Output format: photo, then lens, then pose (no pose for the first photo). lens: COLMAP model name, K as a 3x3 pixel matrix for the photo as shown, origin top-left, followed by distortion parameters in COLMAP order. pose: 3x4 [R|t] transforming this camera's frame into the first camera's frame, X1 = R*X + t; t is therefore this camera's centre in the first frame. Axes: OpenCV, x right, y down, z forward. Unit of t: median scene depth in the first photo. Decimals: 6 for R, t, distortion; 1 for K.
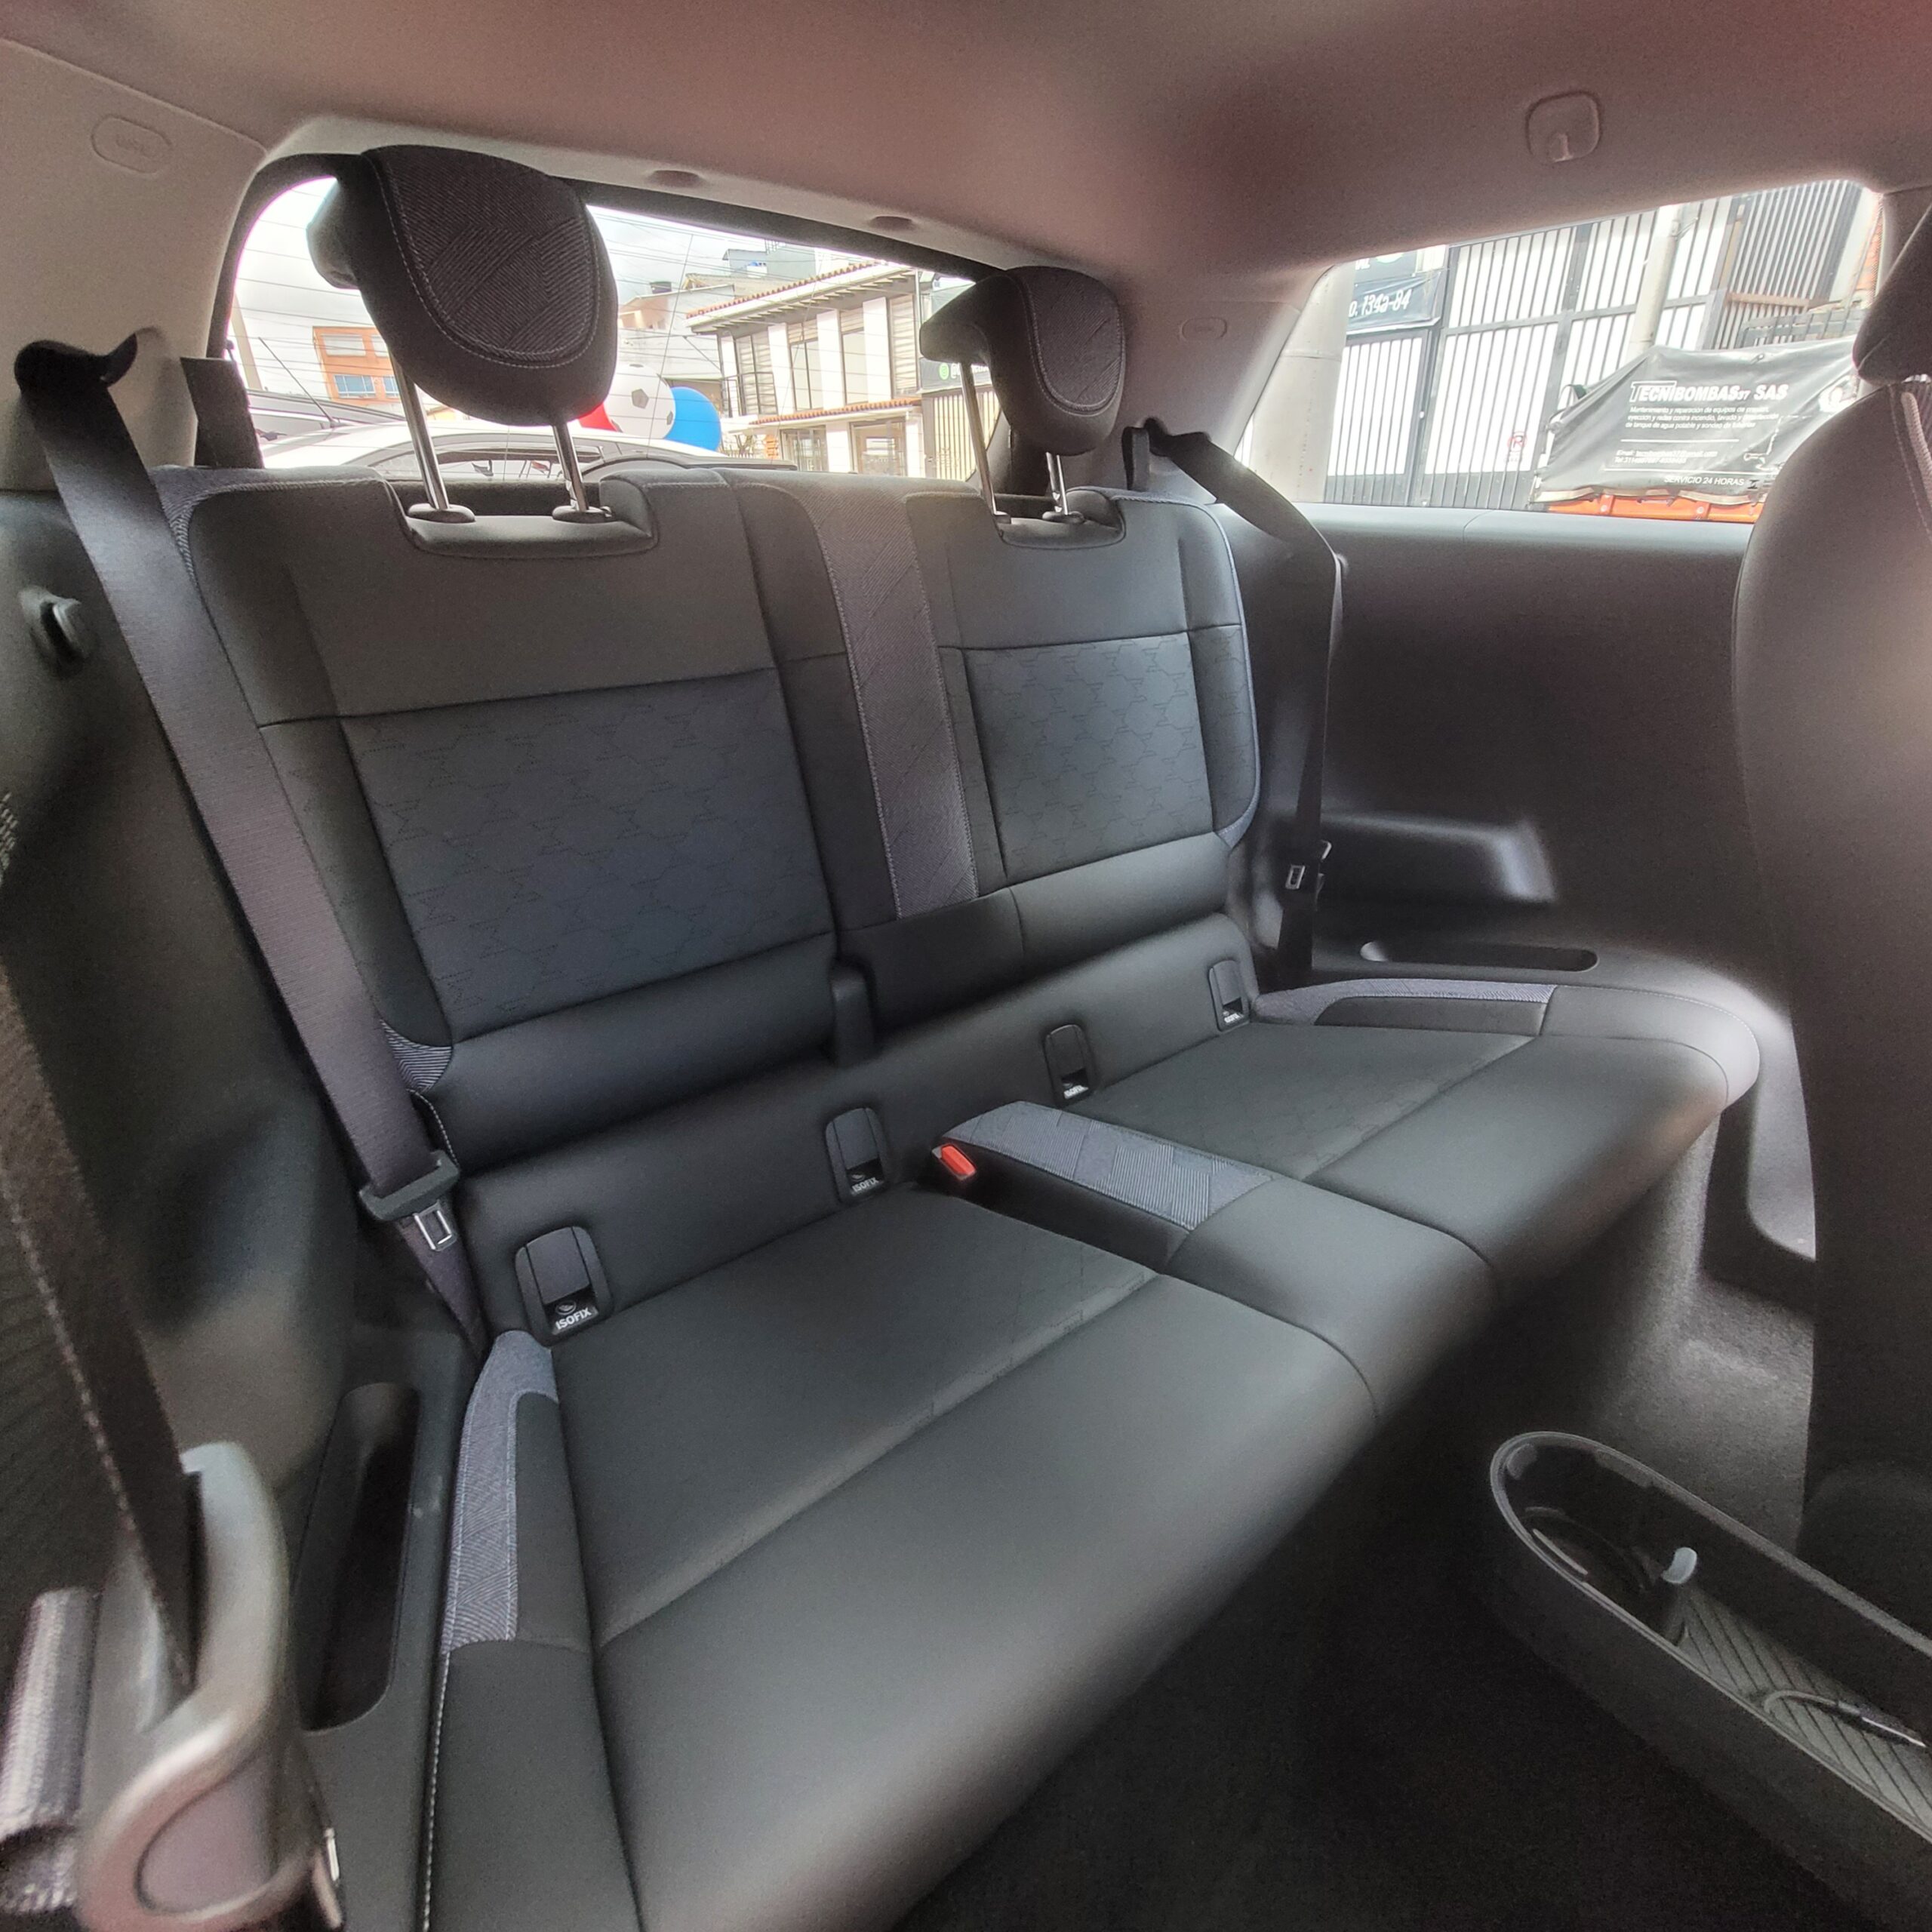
lens RADIAL K [[1024.0, 0, 966.0], [0, 1024.0, 966.0], [0, 0, 1]] dist [-0.056992, 0.000085]
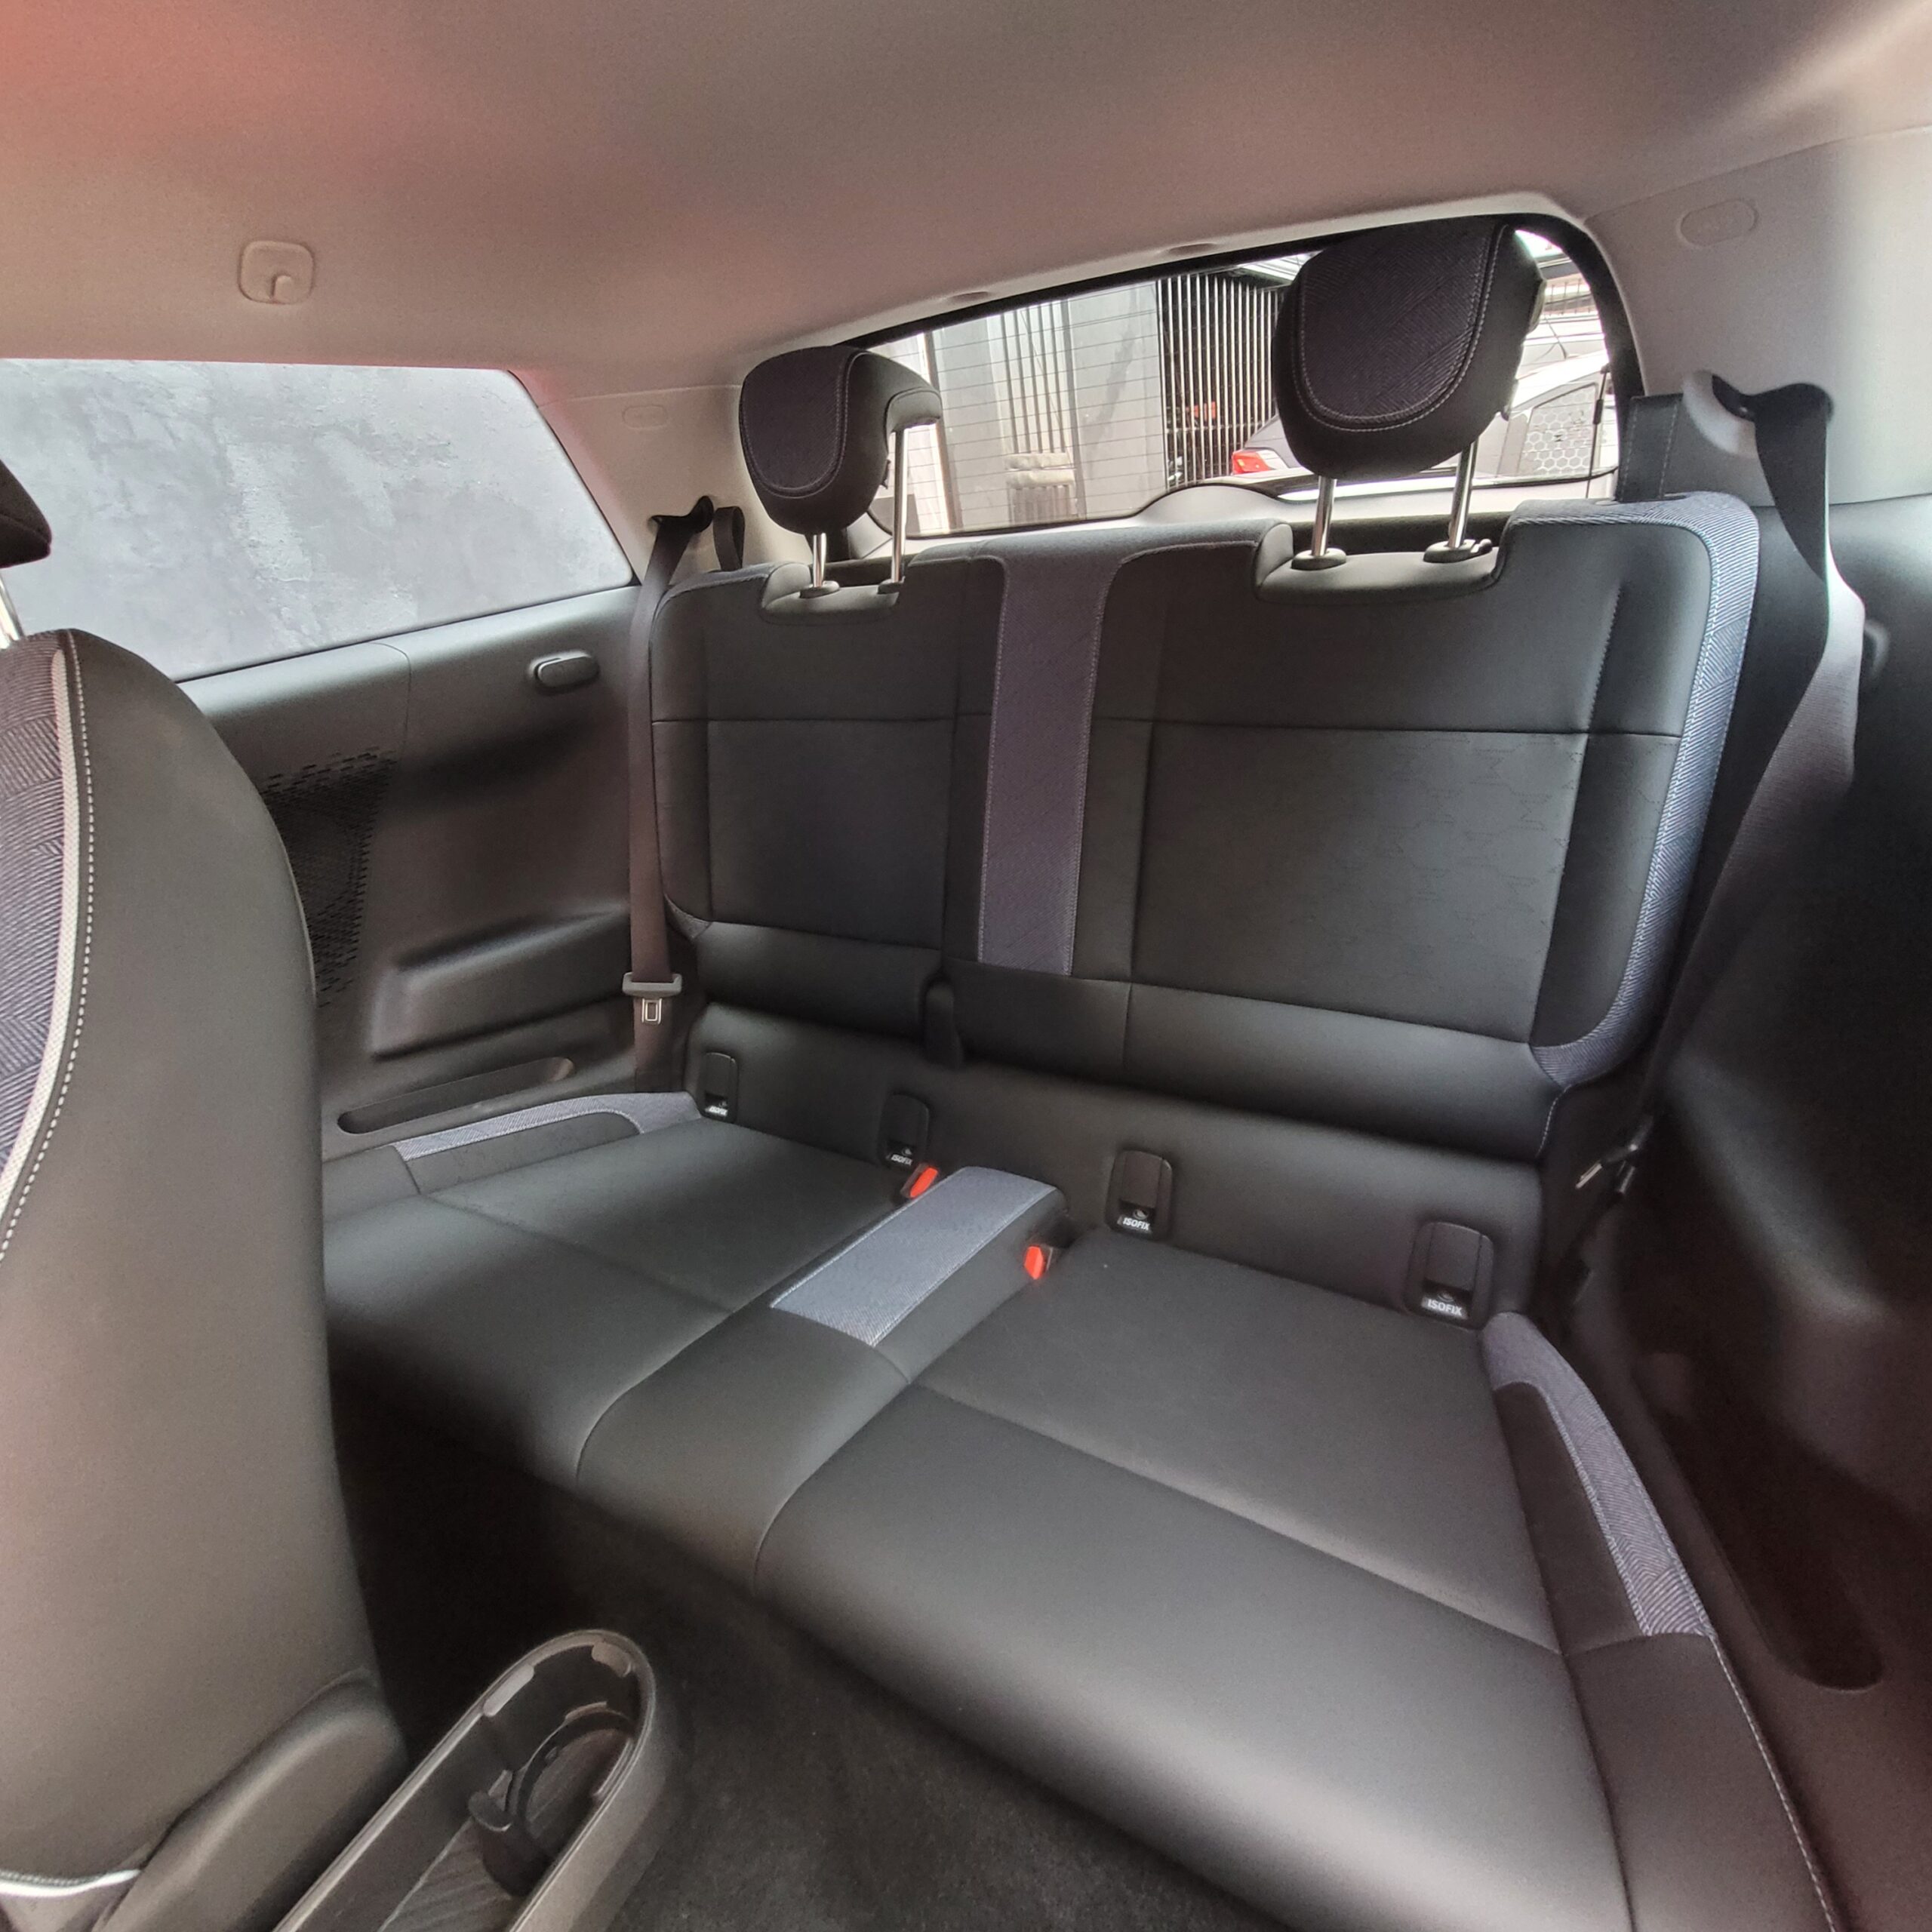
lens RADIAL K [[1024.0, 0, 966.0], [0, 1024.0, 966.0], [0, 0, 1]] dist [-0.056992, 0.000085]
pose [[0.333286, 0.342830, -0.878287, 0.811975], [-0.287372, 0.924160, 0.251686, -0.285384], [0.897963, 0.168512, 0.406530, 0.509775]]
